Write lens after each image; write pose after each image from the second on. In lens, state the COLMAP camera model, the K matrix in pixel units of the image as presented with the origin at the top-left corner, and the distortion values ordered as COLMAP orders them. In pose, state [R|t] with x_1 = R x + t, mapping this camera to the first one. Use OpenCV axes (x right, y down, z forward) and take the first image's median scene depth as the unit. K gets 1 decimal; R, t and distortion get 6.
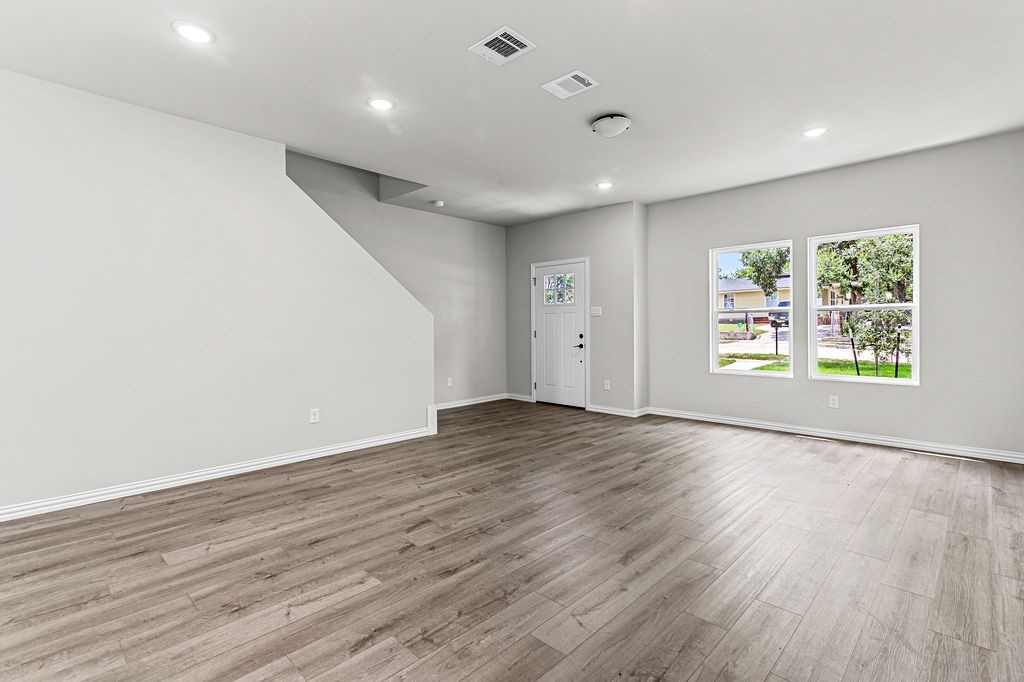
lens RADIAL K [[480.3, 0, 509.3], [0, 480.3, 330.7], [0, 0, 1]] dist [0.007837, 0.000481]
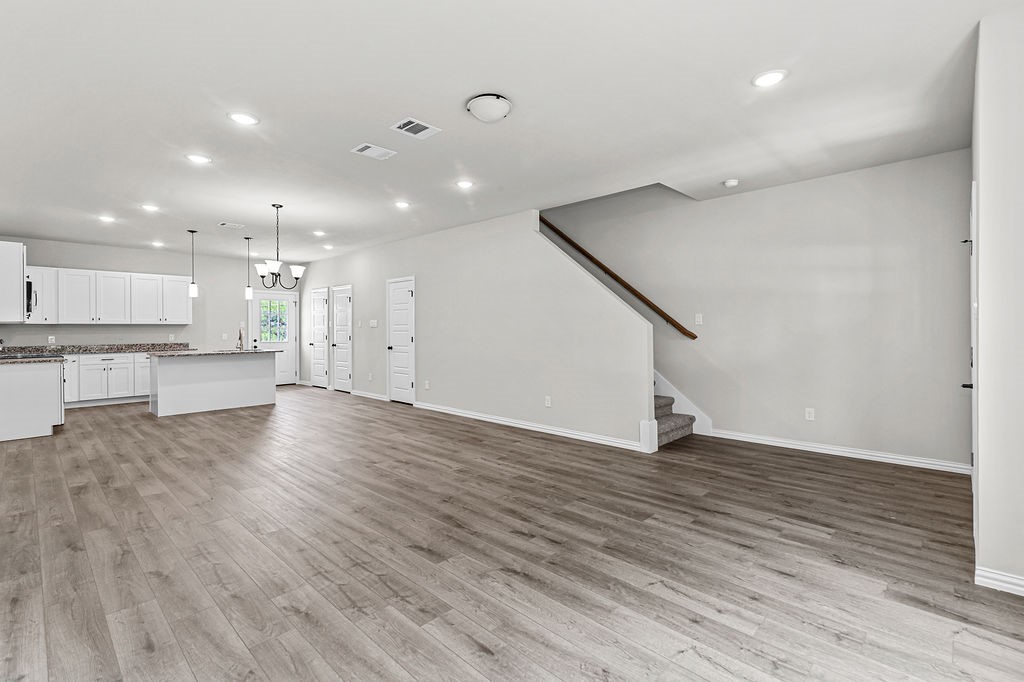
lens RADIAL K [[466.7, 0, 510.1], [0, 466.7, 330.2], [0, 0, 1]] dist [0.012585, -0.000590]
pose [[0.004353, 0.007934, -0.999959, 1.321931], [-0.004918, 0.999957, 0.007913, -0.047951], [0.999978, 0.004883, 0.004391, 1.304644]]
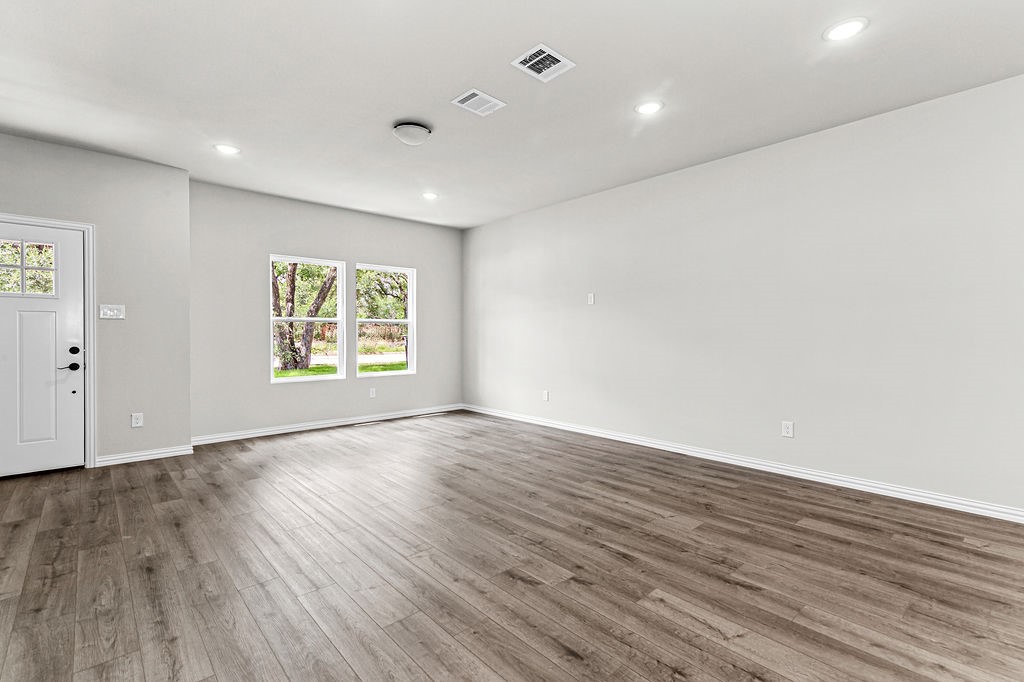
lens RADIAL K [[466.7, 0, 510.1], [0, 466.7, 330.2], [0, 0, 1]] dist [0.012585, -0.000590]
pose [[0.060885, 0.012345, 0.998068, -0.952584], [0.009479, 0.999871, -0.012946, -0.003386], [-0.998100, 0.010249, 0.060761, 0.934093]]
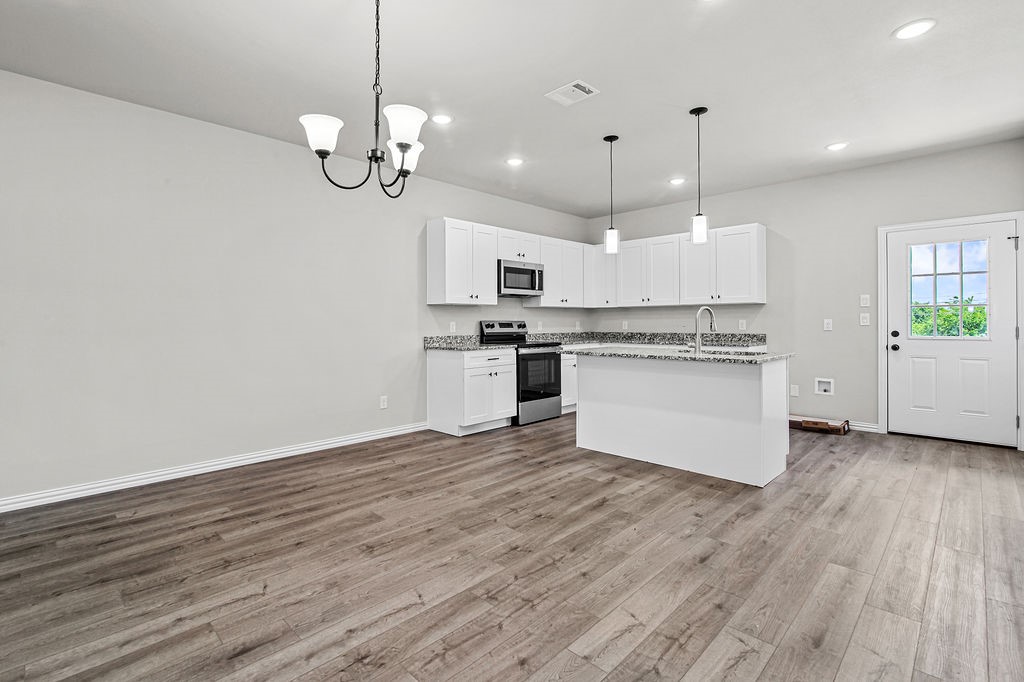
lens RADIAL K [[476.4, 0, 506.4], [0, 476.4, 319.7], [0, 0, 1]] dist [-0.008150, 0.000214]
pose [[-0.999923, 0.010363, 0.006816, -0.800699], [0.010395, 0.999935, 0.004701, -0.005463], [-0.006767, 0.004772, -0.999966, 1.088870]]
